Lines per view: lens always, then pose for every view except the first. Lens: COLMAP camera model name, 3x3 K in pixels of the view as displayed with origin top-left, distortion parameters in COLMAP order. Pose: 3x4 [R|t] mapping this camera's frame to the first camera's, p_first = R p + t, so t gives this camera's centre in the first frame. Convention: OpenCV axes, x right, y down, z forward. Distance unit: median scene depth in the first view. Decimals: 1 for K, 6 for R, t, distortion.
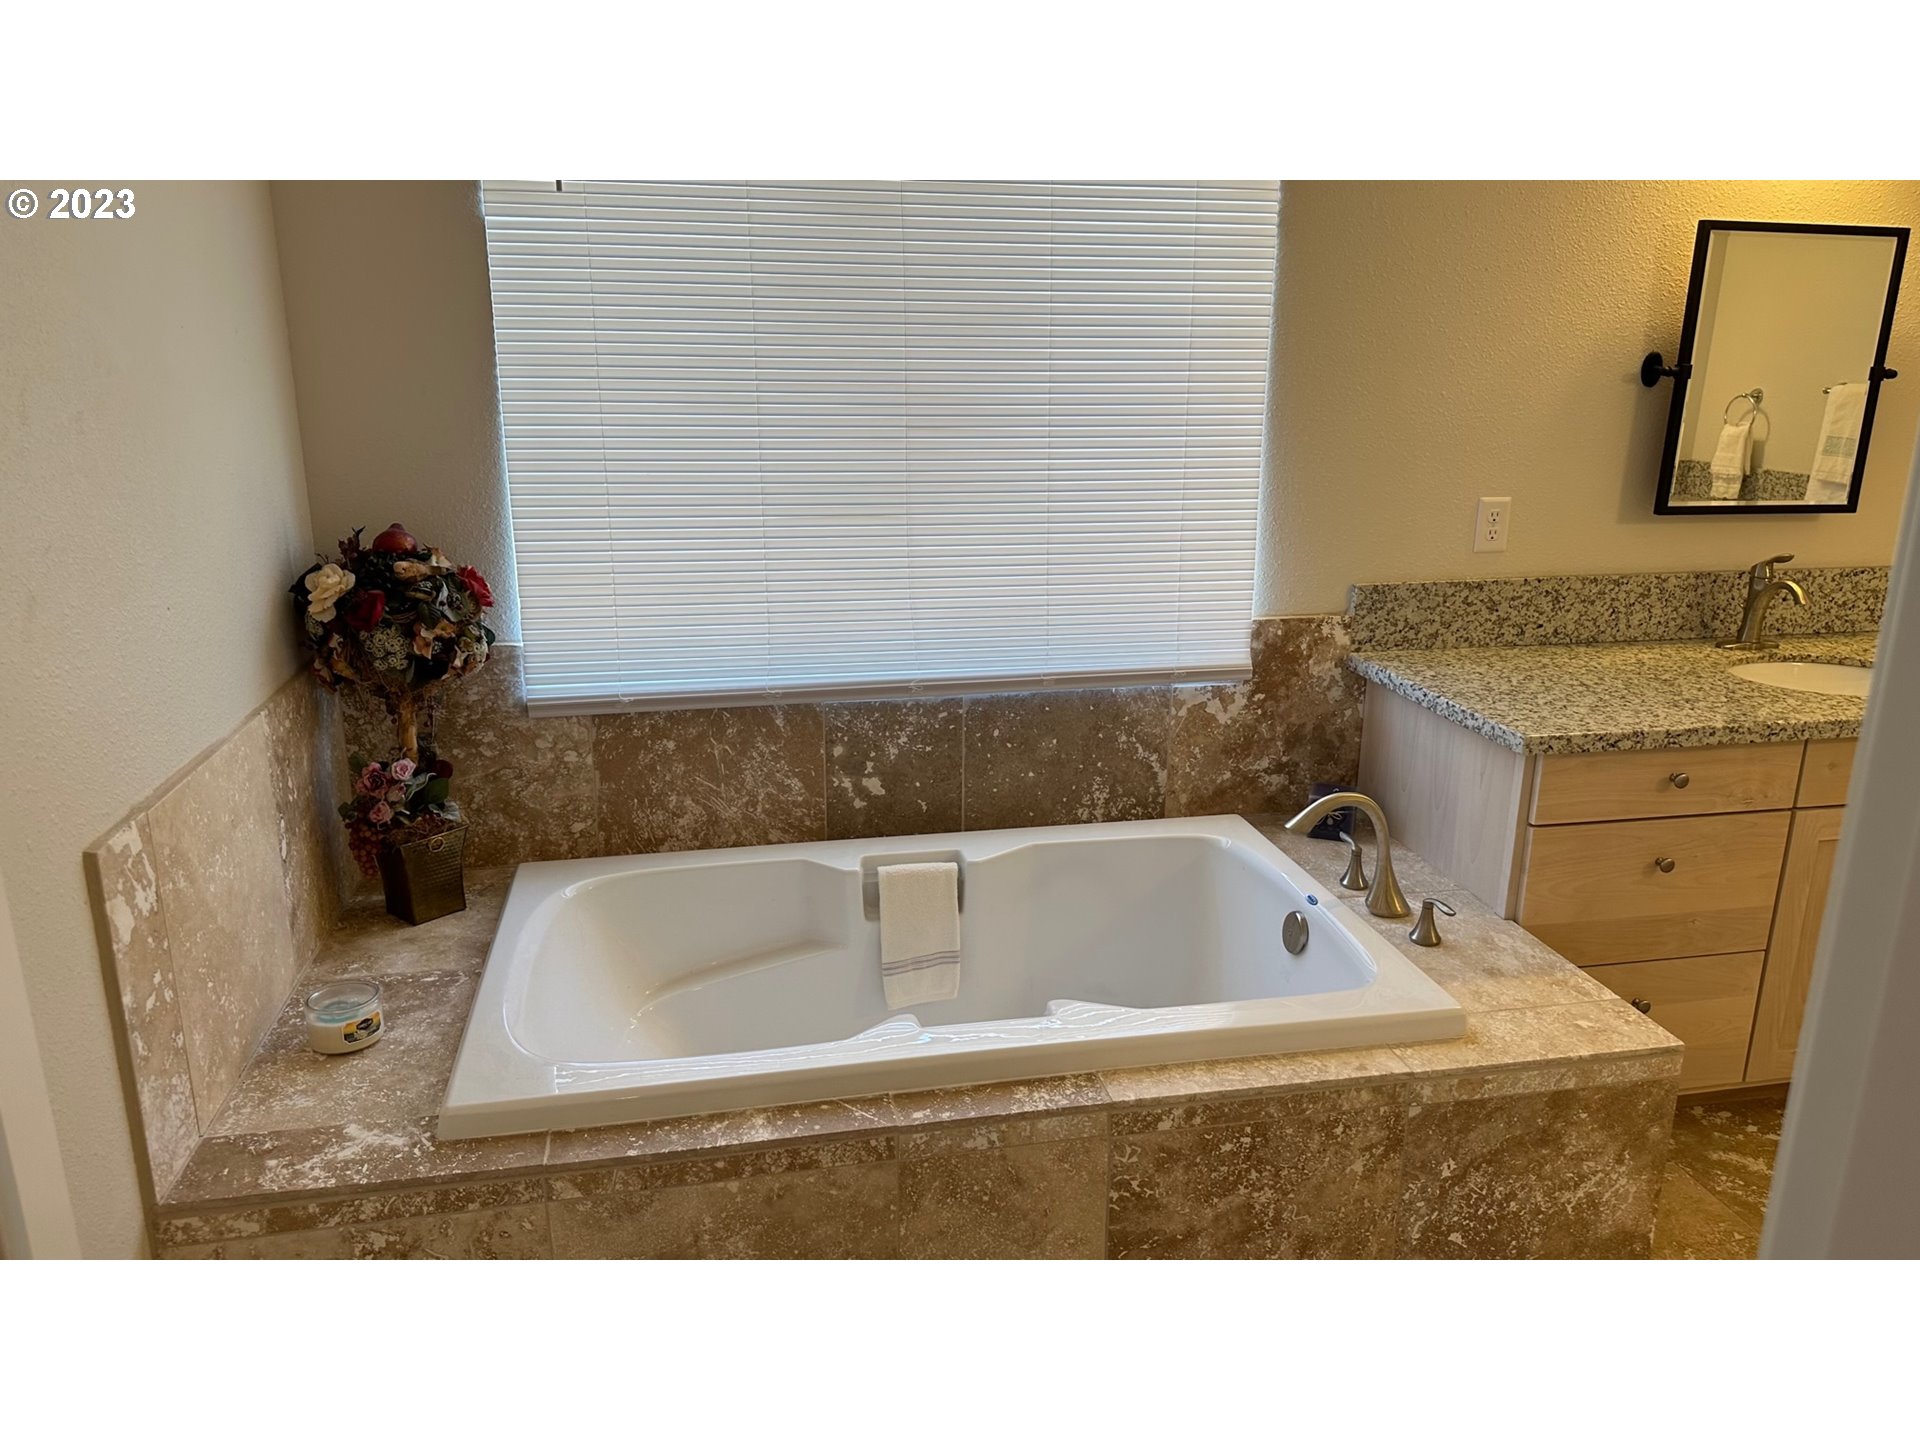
lens RADIAL K [[1368.2, 0, 959.9], [0, 1368.2, 726.5], [0, 0, 1]] dist [0.045950, -0.053062]
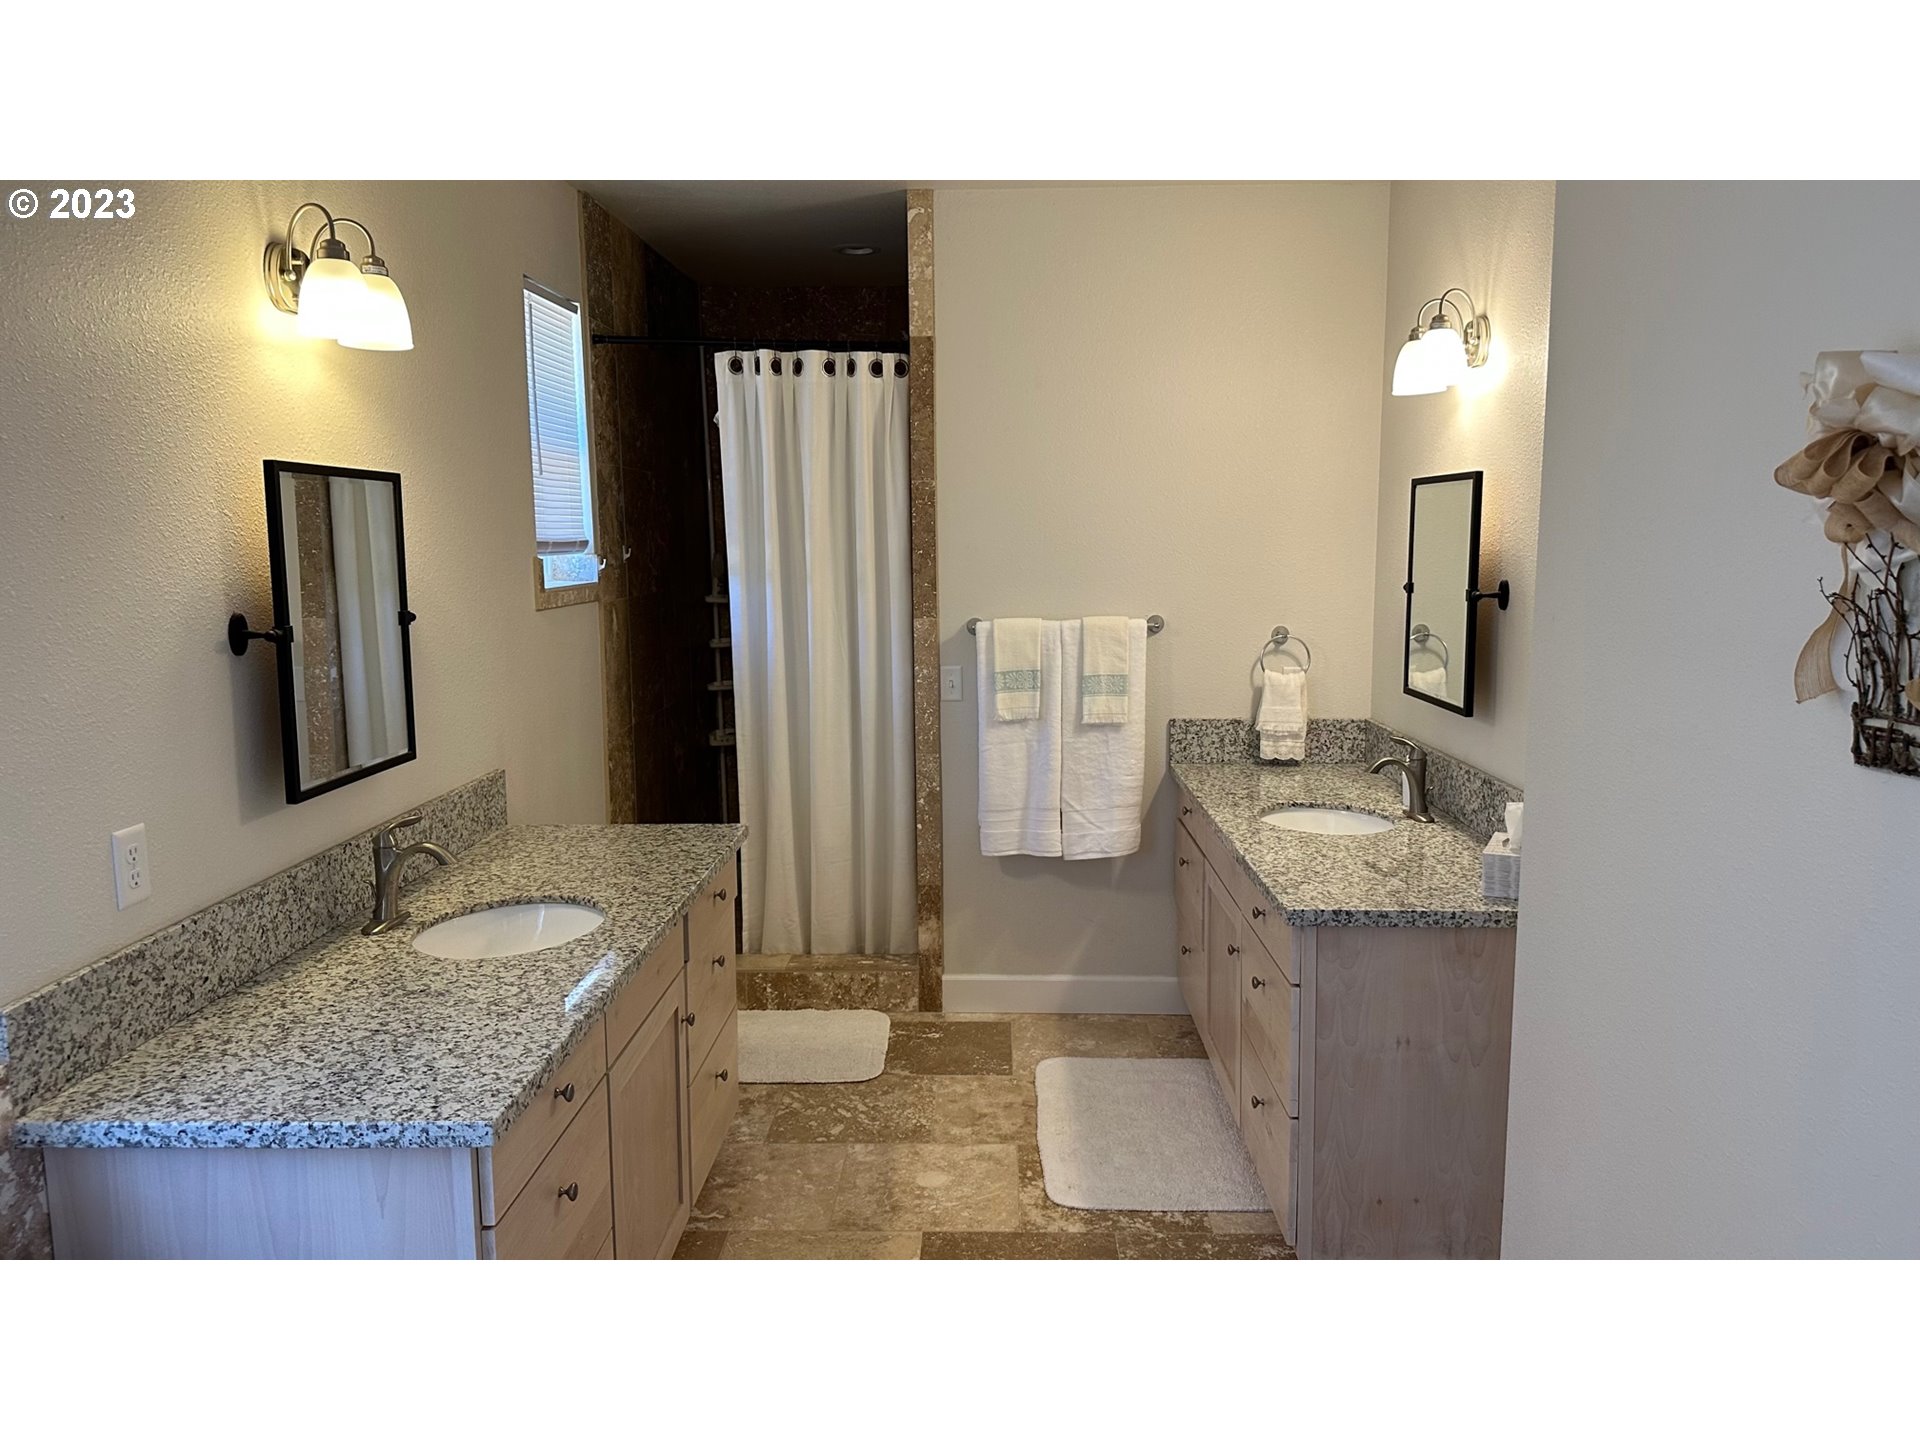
lens RADIAL K [[1368.2, 0, 992.5], [0, 1368.2, 704.9], [0, 0, 1]] dist [0.045950, -0.053062]
pose [[0.214981, -0.136426, 0.967042, -0.189338], [0.281558, 0.956810, 0.072390, -0.153414], [-0.935151, 0.256717, 0.244108, 0.401121]]
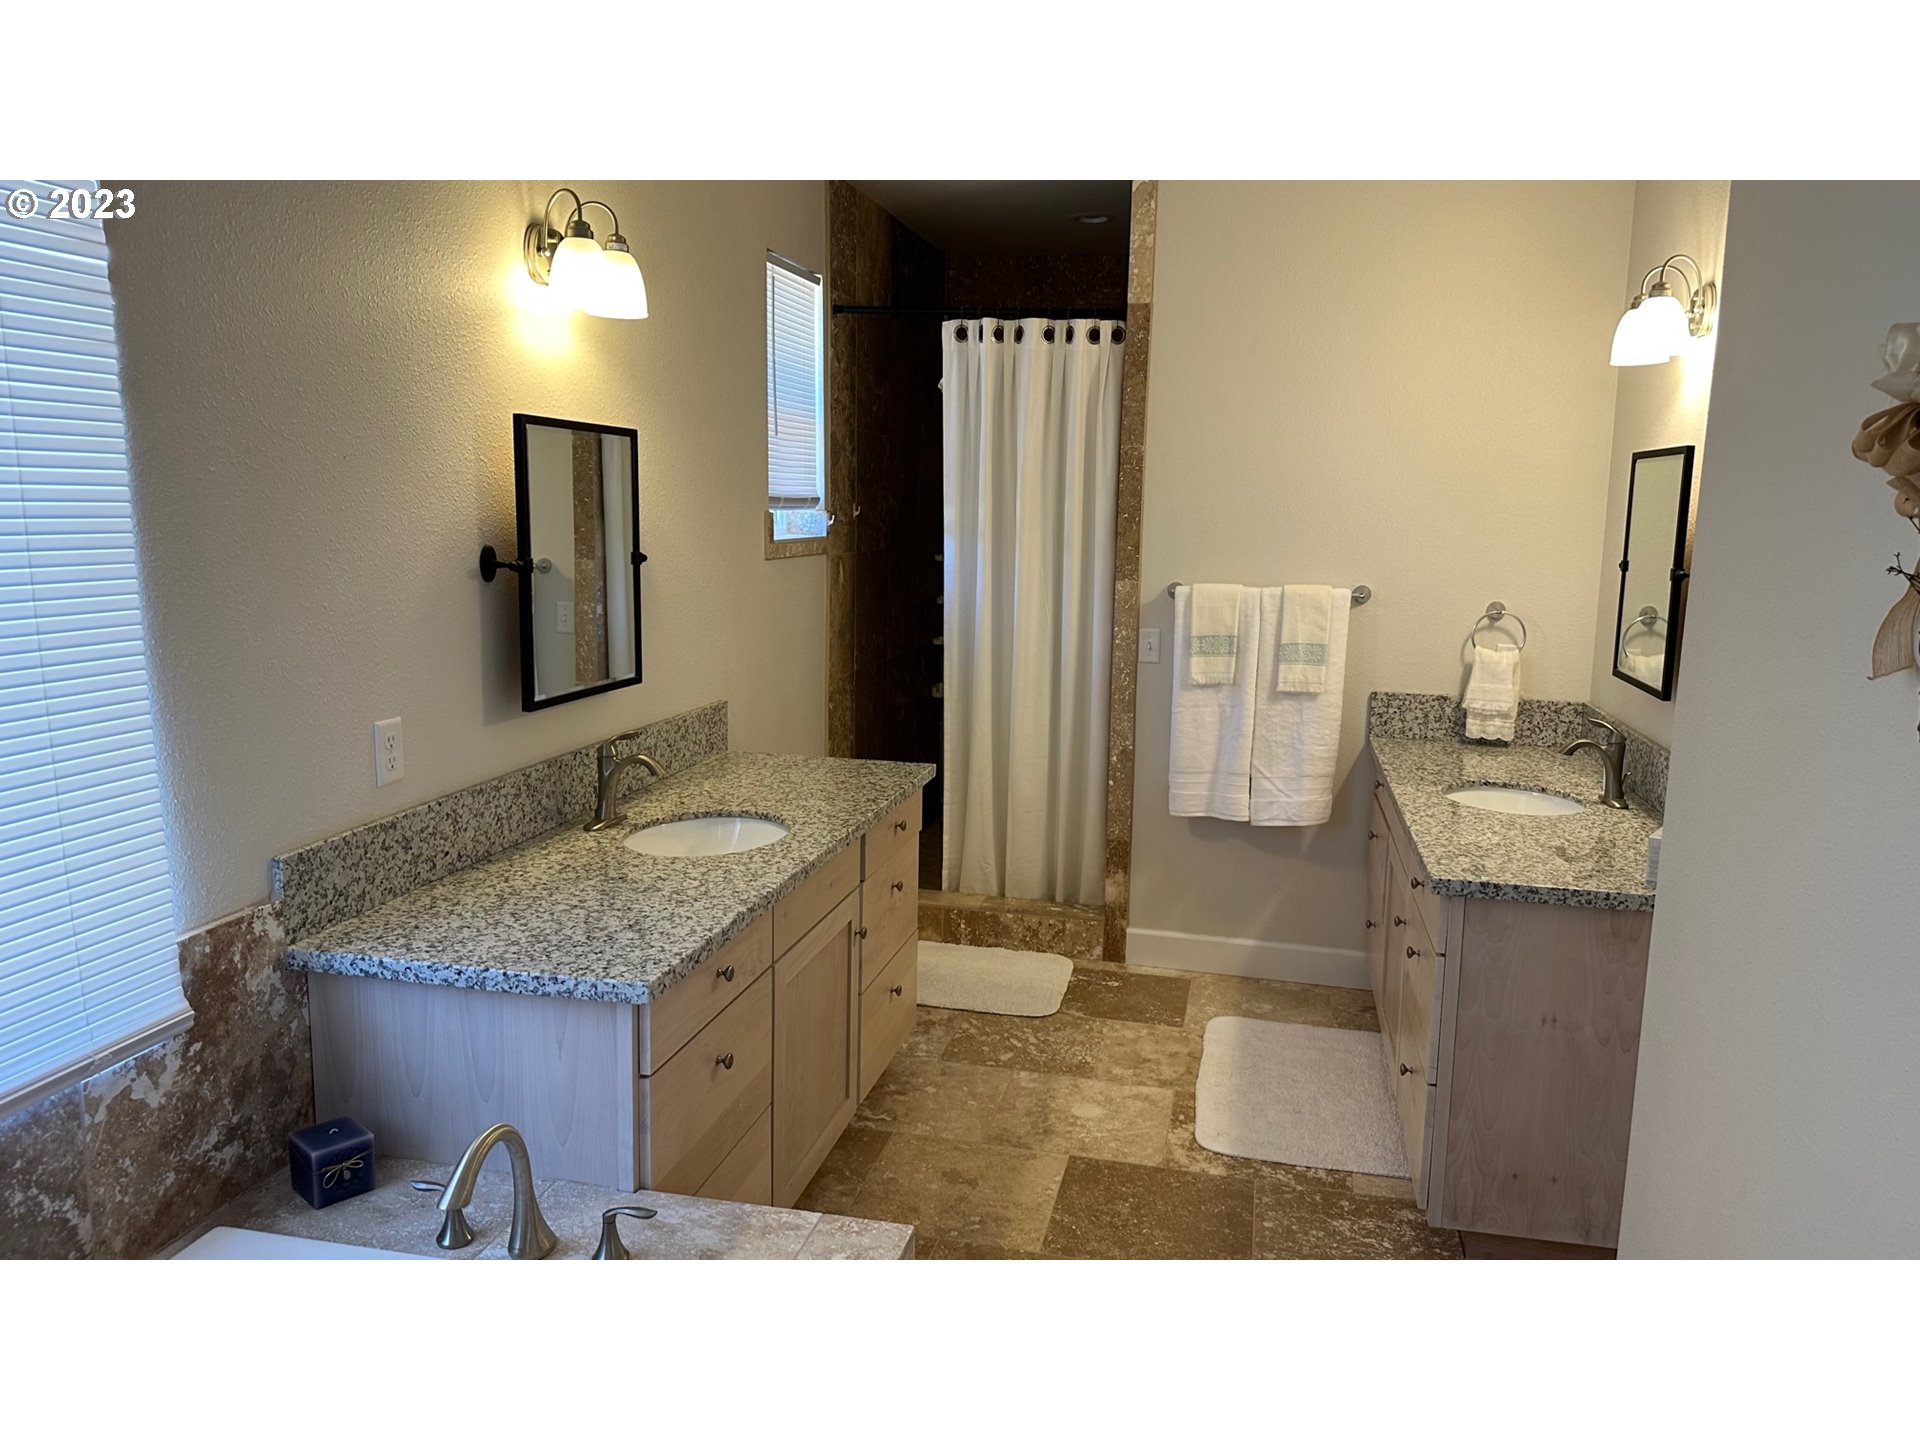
lens RADIAL K [[1368.2, 0, 987.1], [0, 1368.2, 710.8], [0, 0, 1]] dist [0.045950, -0.053062]
pose [[0.406367, -0.143360, 0.902393, -0.221990], [0.240144, 0.969651, 0.045904, -0.122356], [-0.881588, 0.198050, 0.428461, 0.316453]]
